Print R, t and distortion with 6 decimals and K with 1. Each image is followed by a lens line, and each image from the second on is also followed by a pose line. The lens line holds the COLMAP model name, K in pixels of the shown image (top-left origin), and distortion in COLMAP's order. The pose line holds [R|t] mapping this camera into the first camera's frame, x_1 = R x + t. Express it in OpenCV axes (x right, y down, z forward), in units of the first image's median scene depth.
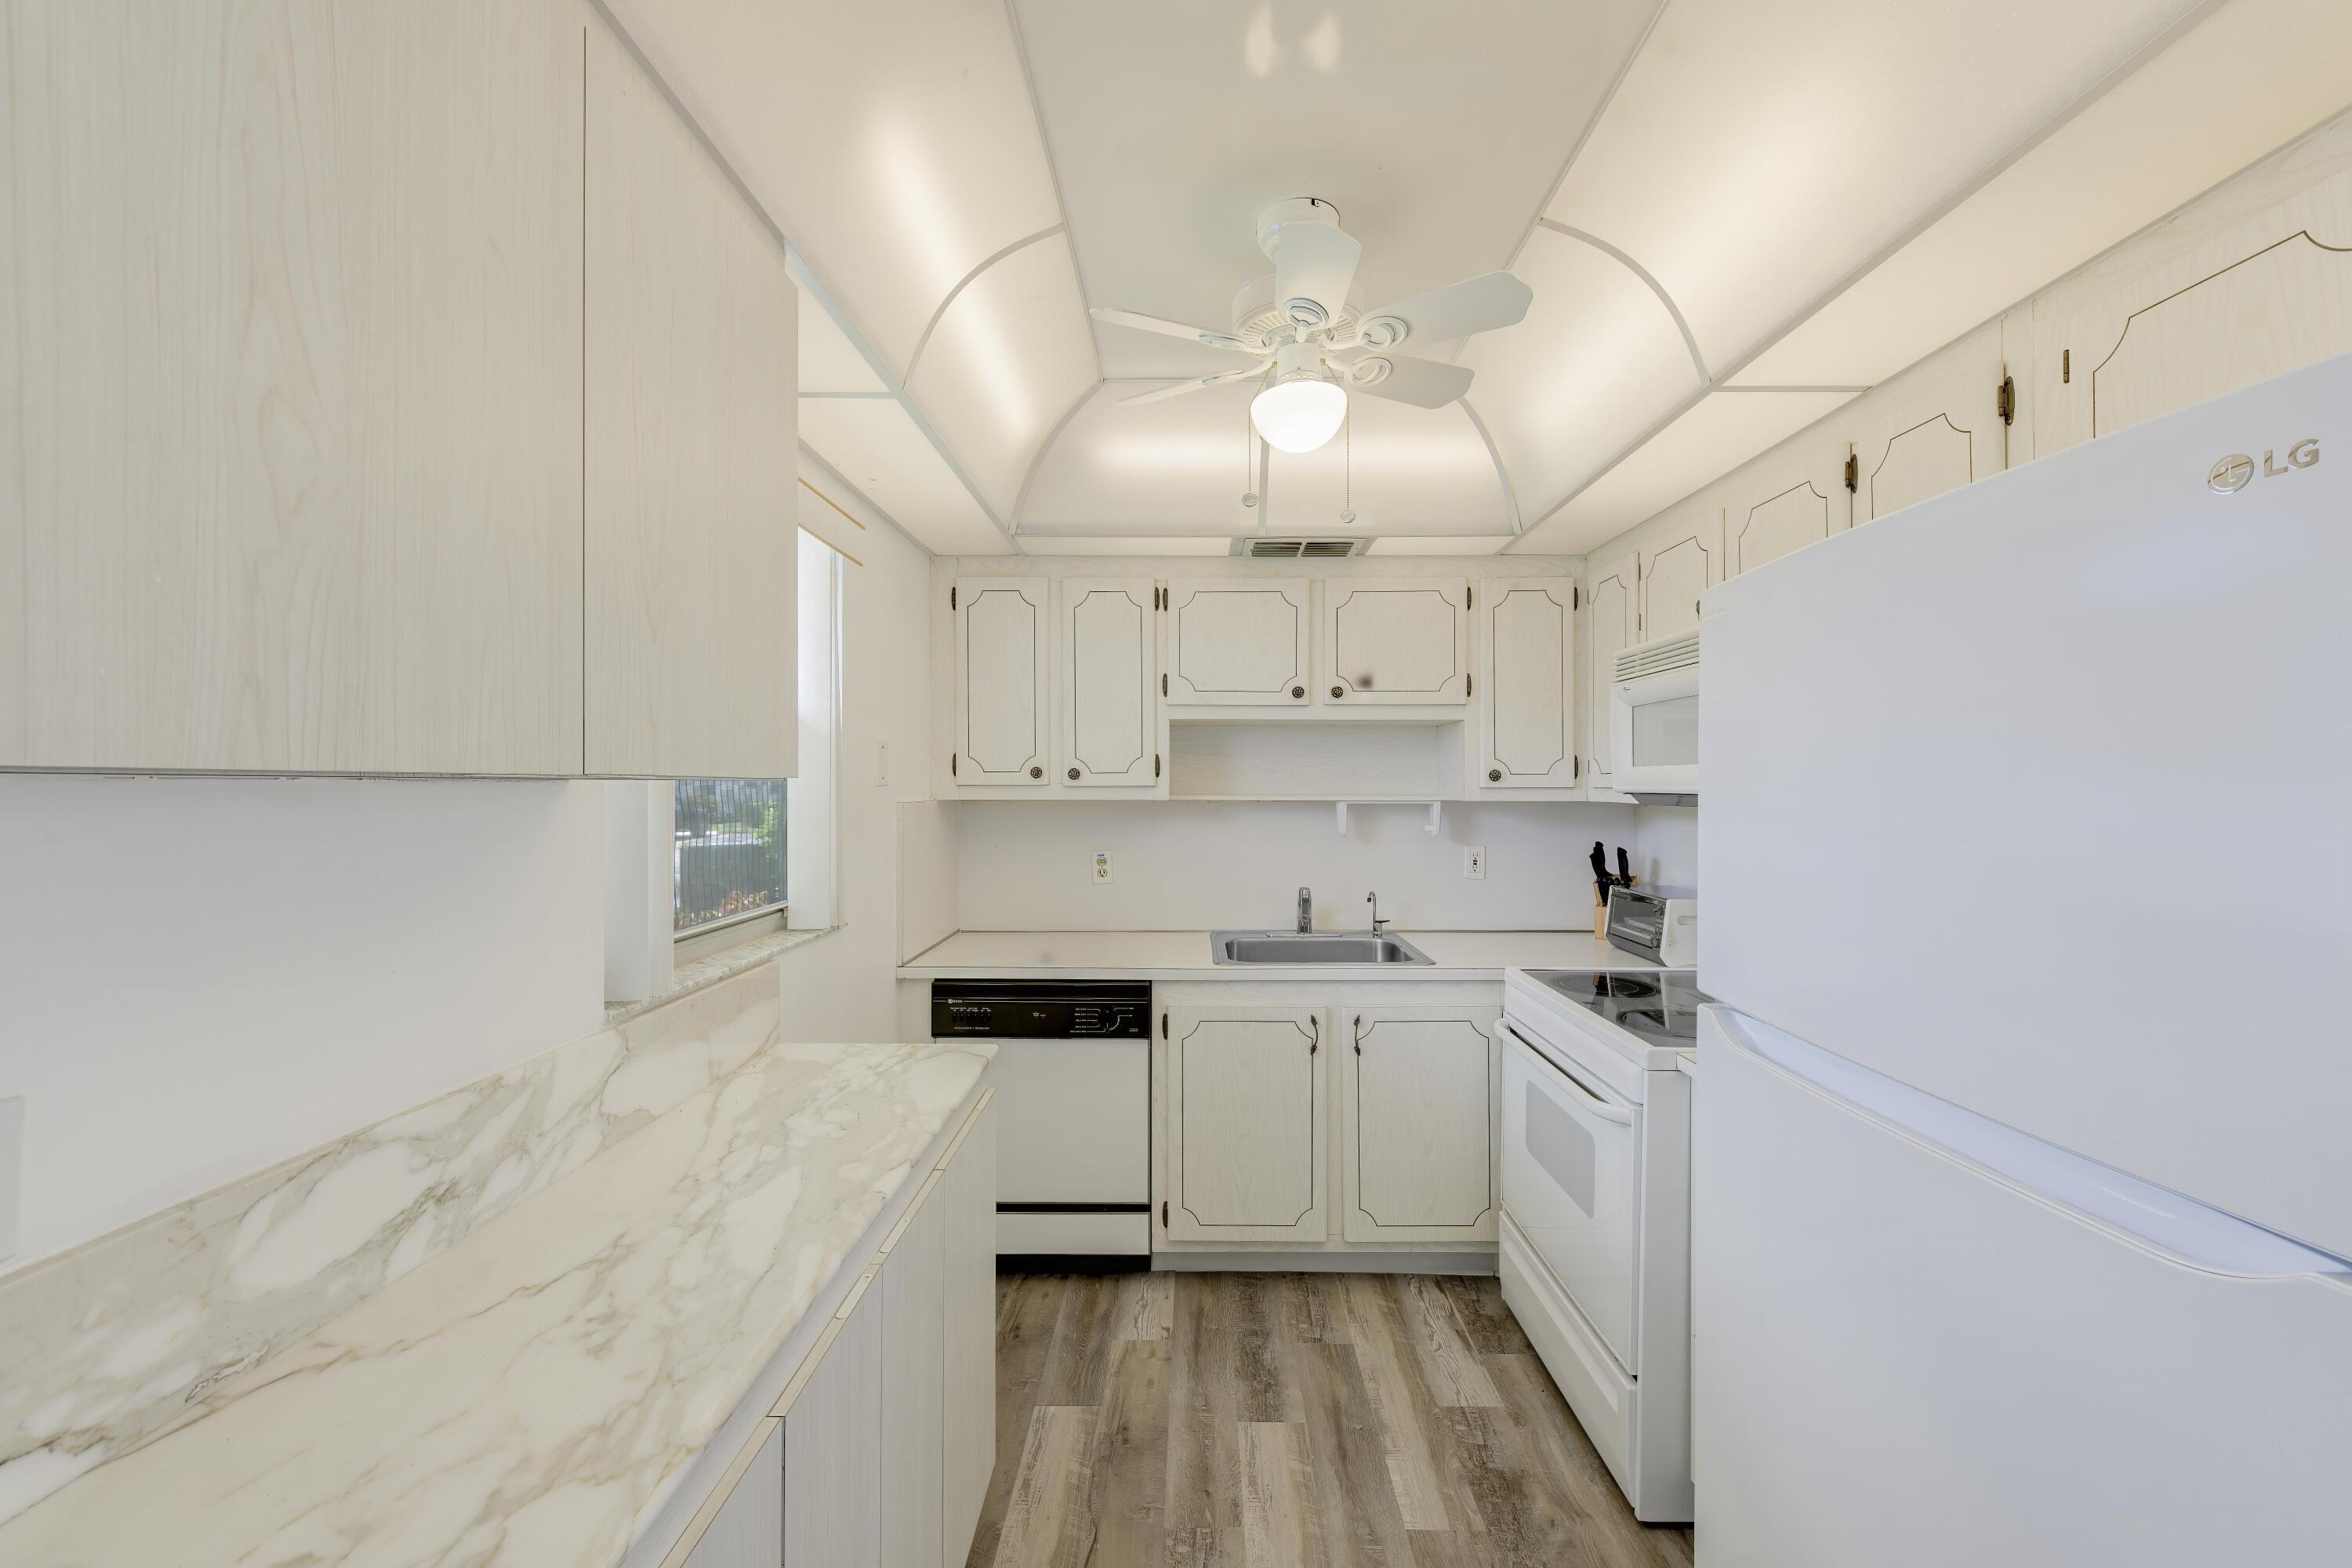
lens RADIAL K [[928.8, 0, 1173.2], [0, 928.8, 788.6], [0, 0, 1]] dist [0.001285, -0.006813]
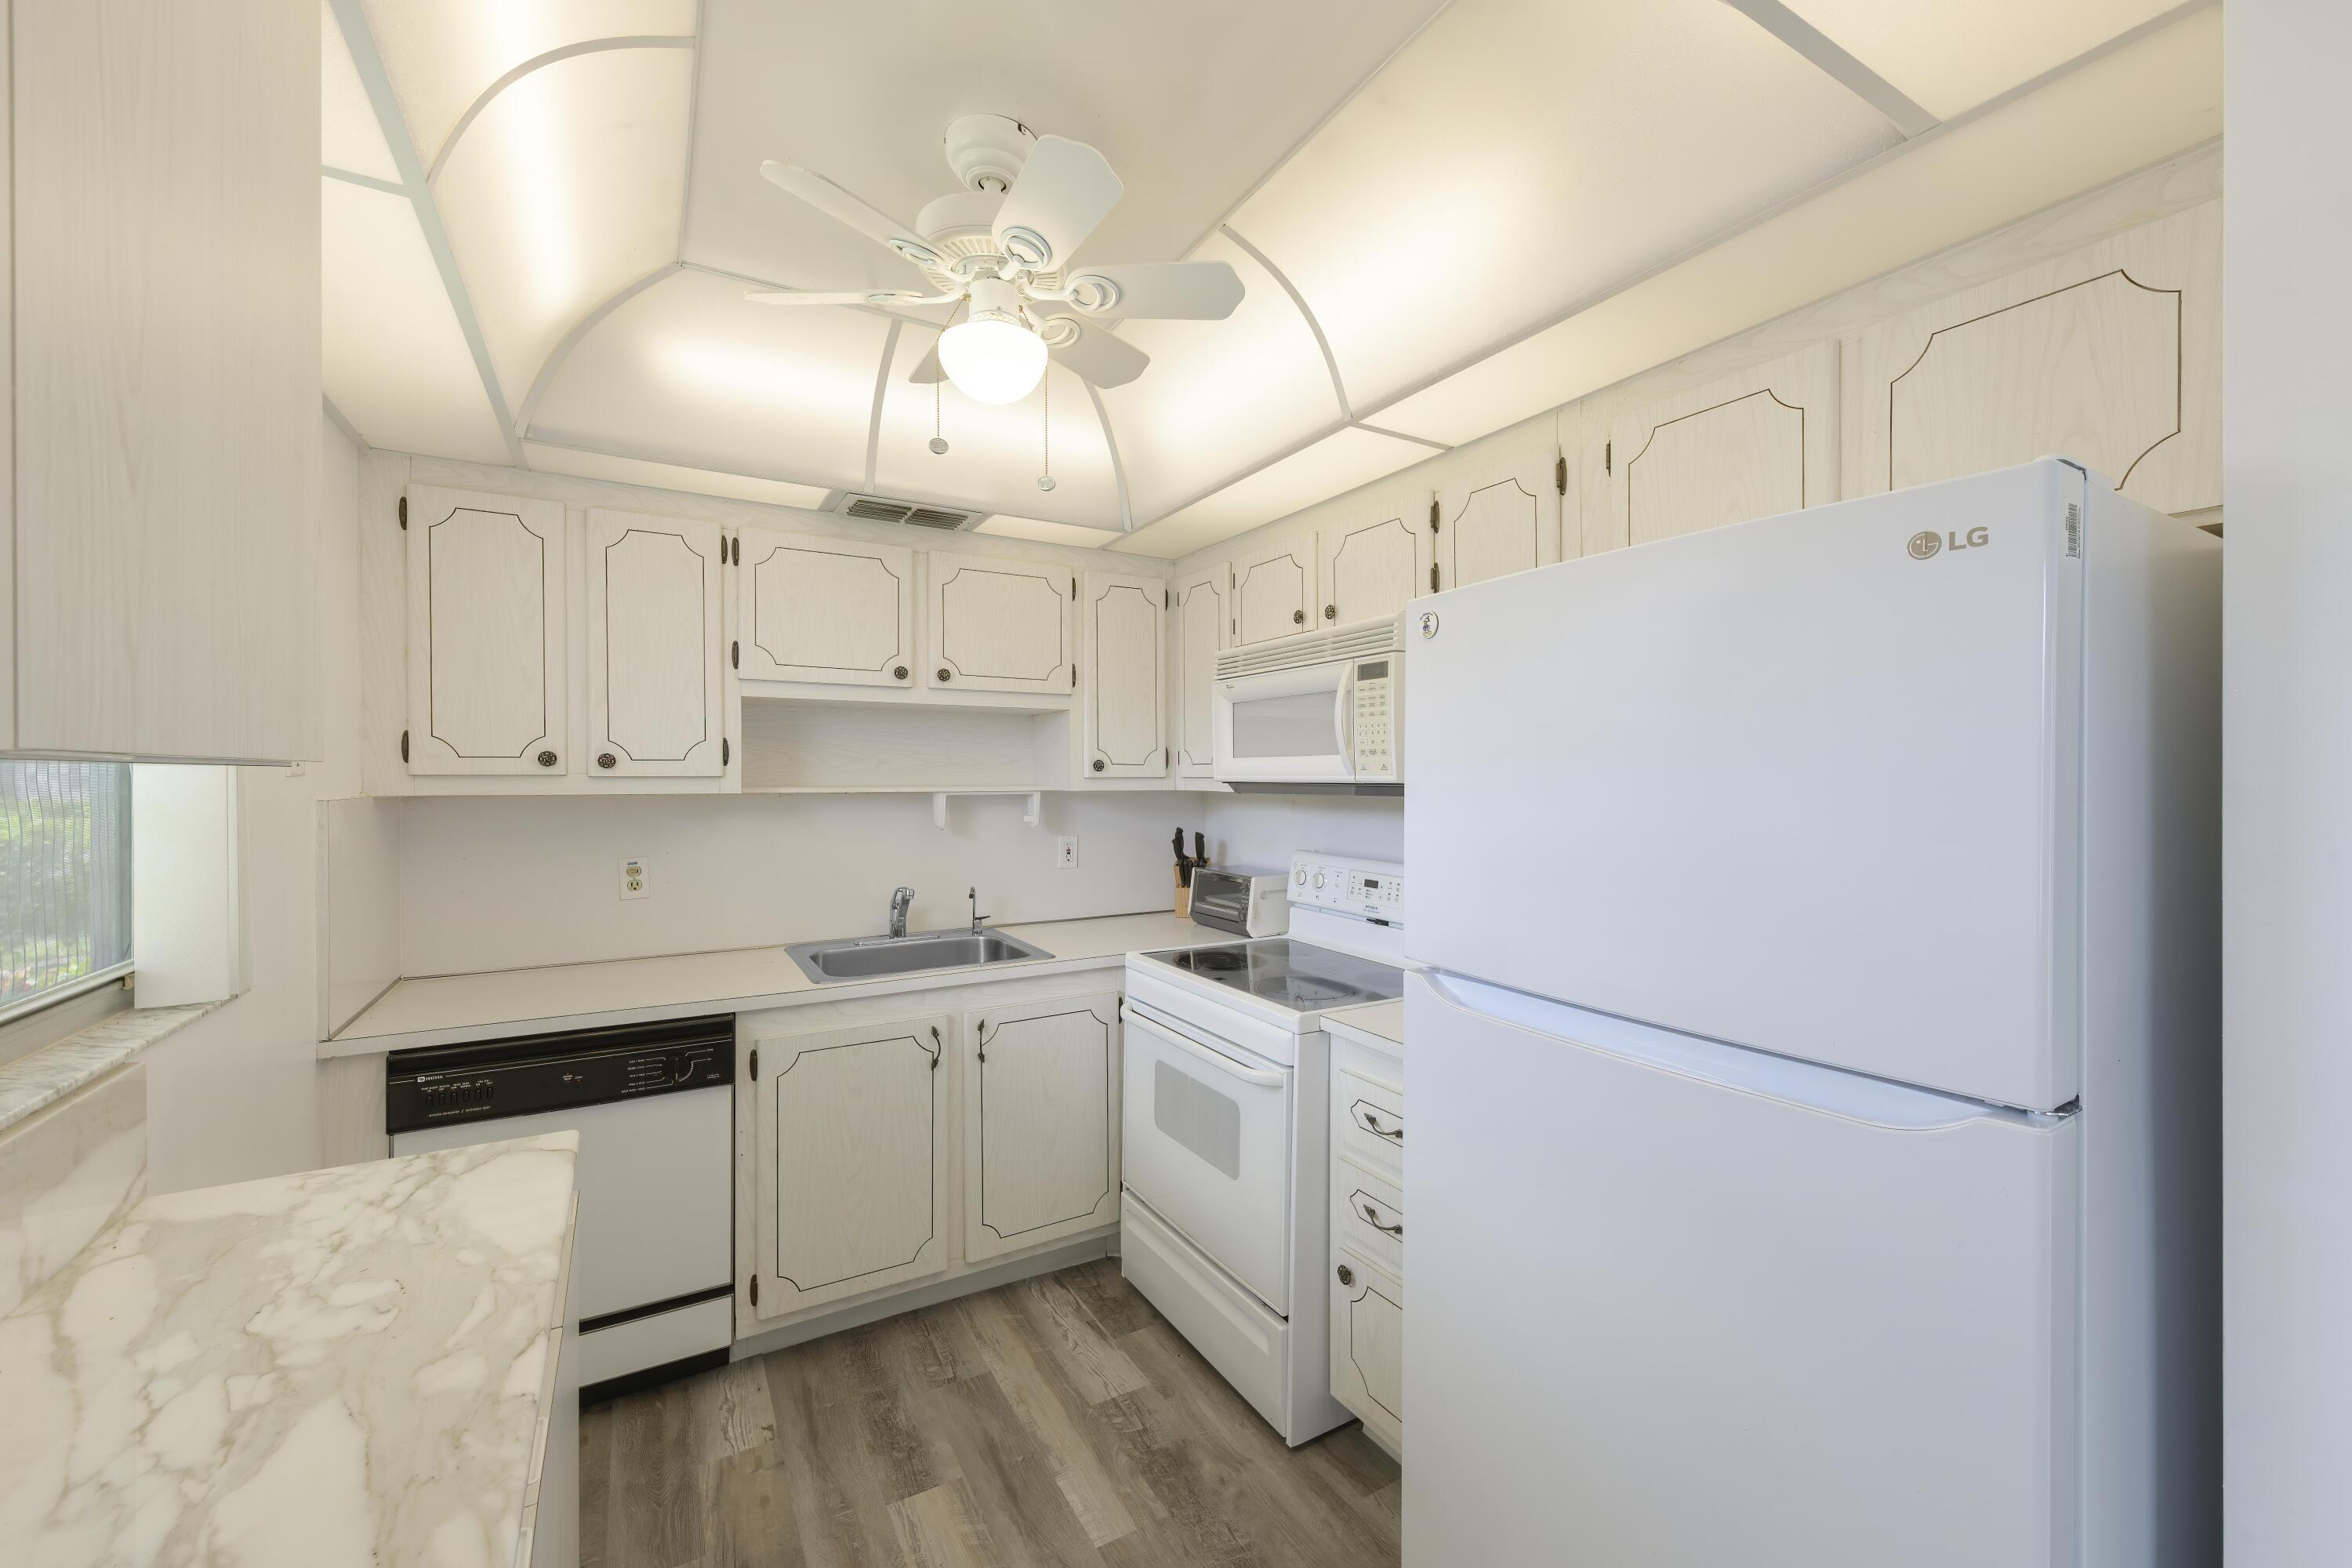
lens RADIAL K [[929.3, 0, 1176.0], [0, 929.3, 784.0], [0, 0, 1]] dist [0.000459, -0.002472]
pose [[0.849618, -0.005011, 0.527374, -0.134451], [0.002723, 0.999983, 0.005115, 0.001031], [-0.527391, -0.002910, 0.849618, 0.102164]]
